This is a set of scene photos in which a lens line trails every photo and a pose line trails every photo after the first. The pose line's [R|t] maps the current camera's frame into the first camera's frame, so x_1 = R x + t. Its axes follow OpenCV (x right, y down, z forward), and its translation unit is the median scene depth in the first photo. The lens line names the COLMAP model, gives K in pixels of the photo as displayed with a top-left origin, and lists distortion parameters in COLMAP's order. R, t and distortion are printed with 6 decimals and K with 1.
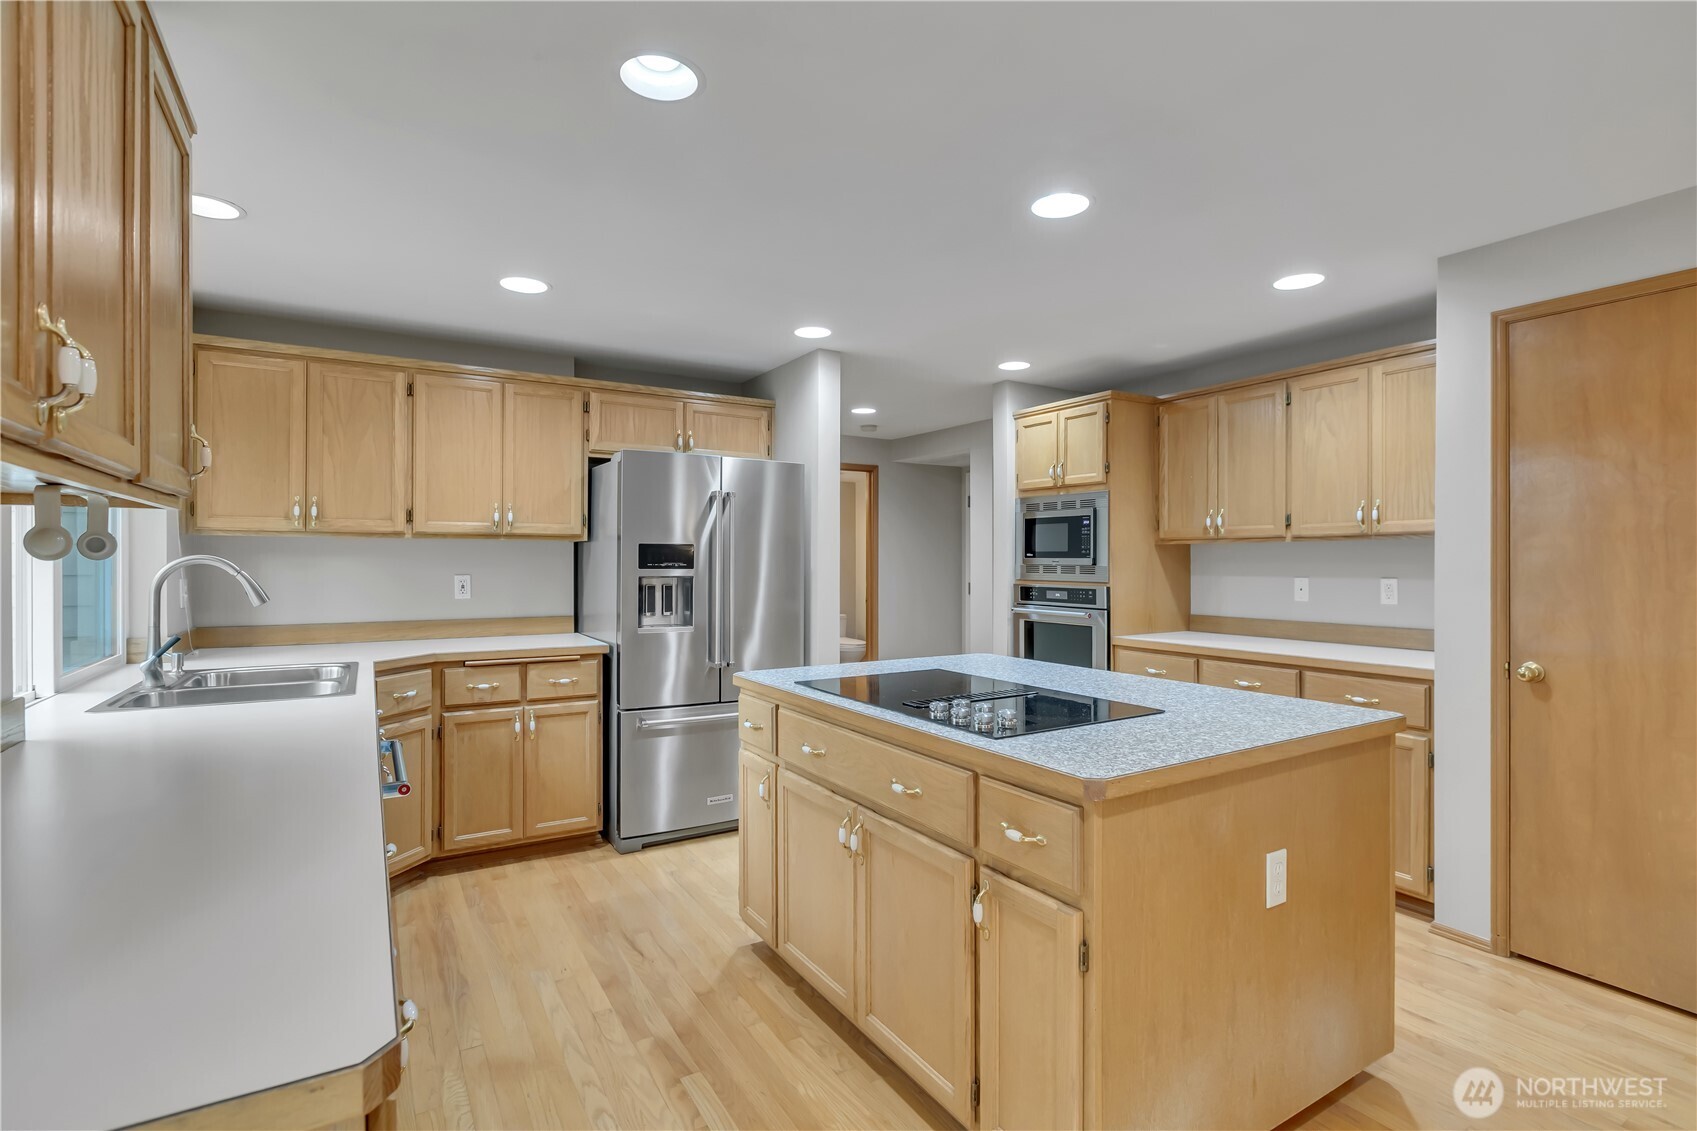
lens RADIAL K [[789.7, 0, 843.0], [0, 789.7, 555.9], [0, 0, 1]] dist [0.003192, -0.000475]
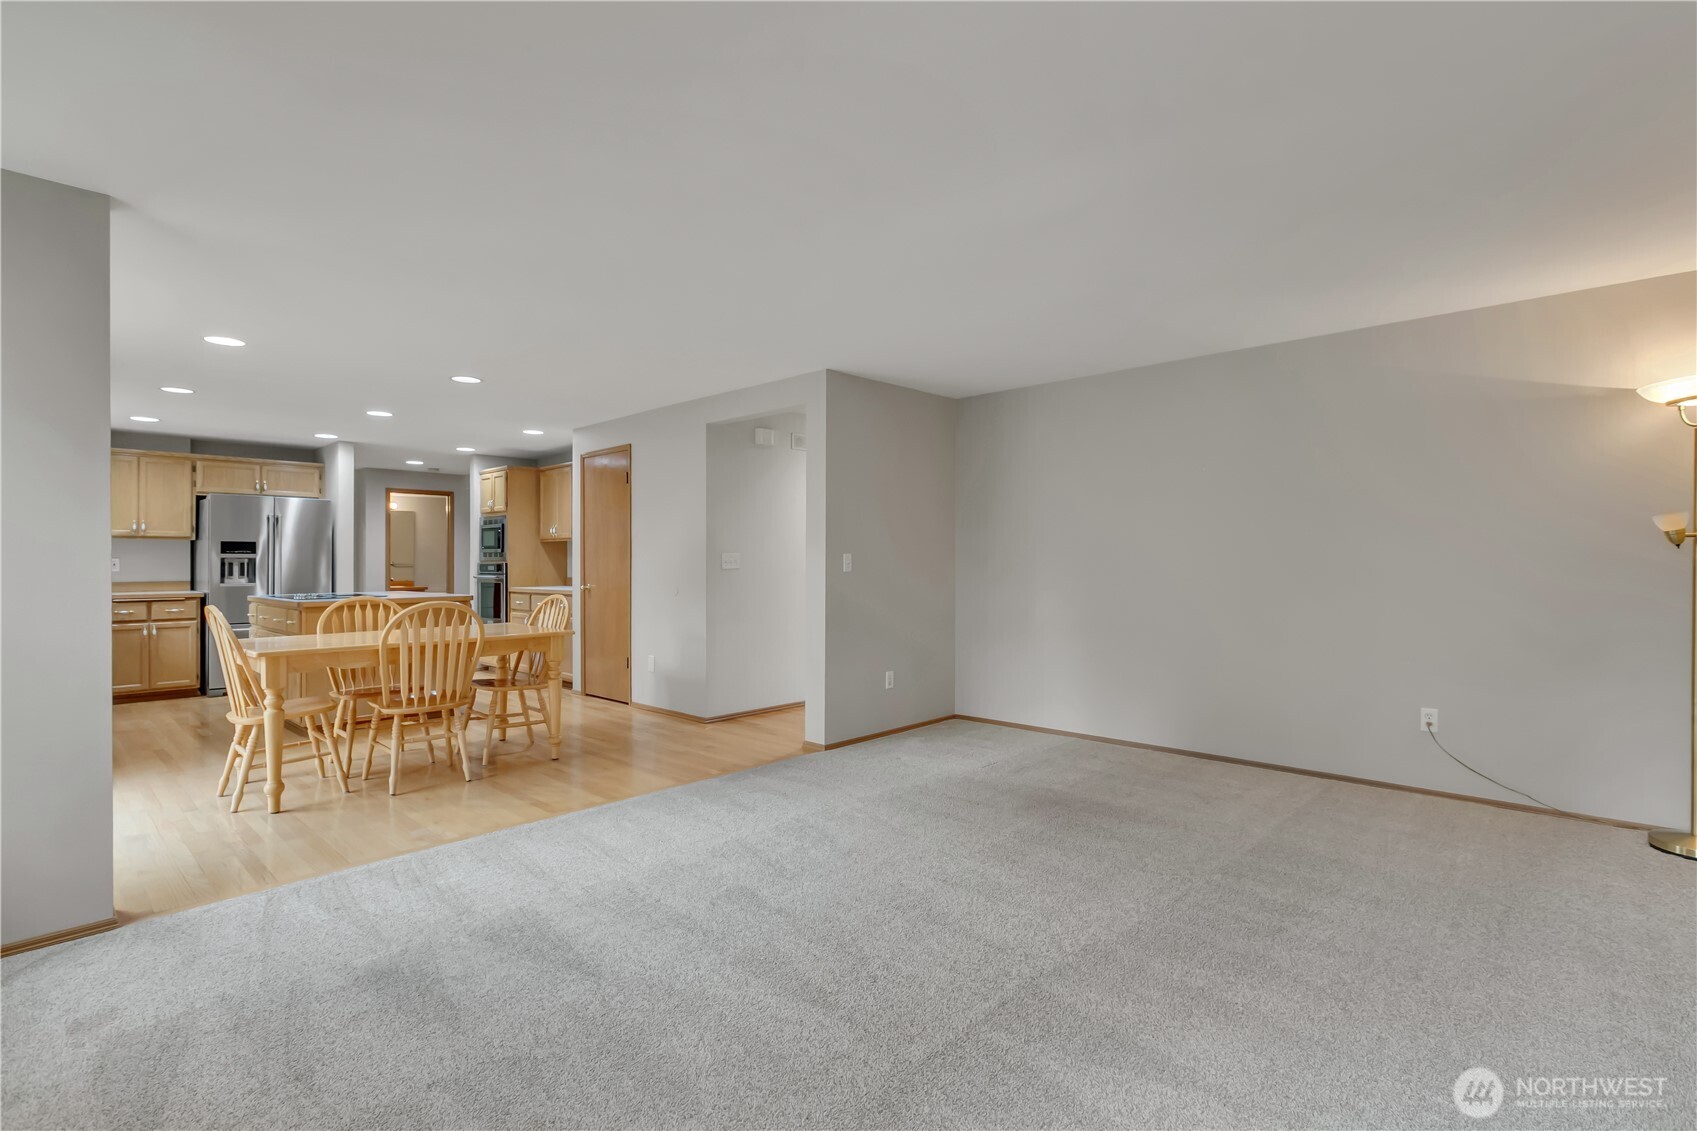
lens RADIAL K [[789.7, 0, 856.7], [0, 789.7, 560.4], [0, 0, 1]] dist [0.003192, -0.000475]
pose [[0.968693, -0.005910, 0.248191, 0.752985], [0.007080, 0.999968, -0.003820, 0.049715], [-0.248160, 0.005458, 0.968704, -1.248132]]
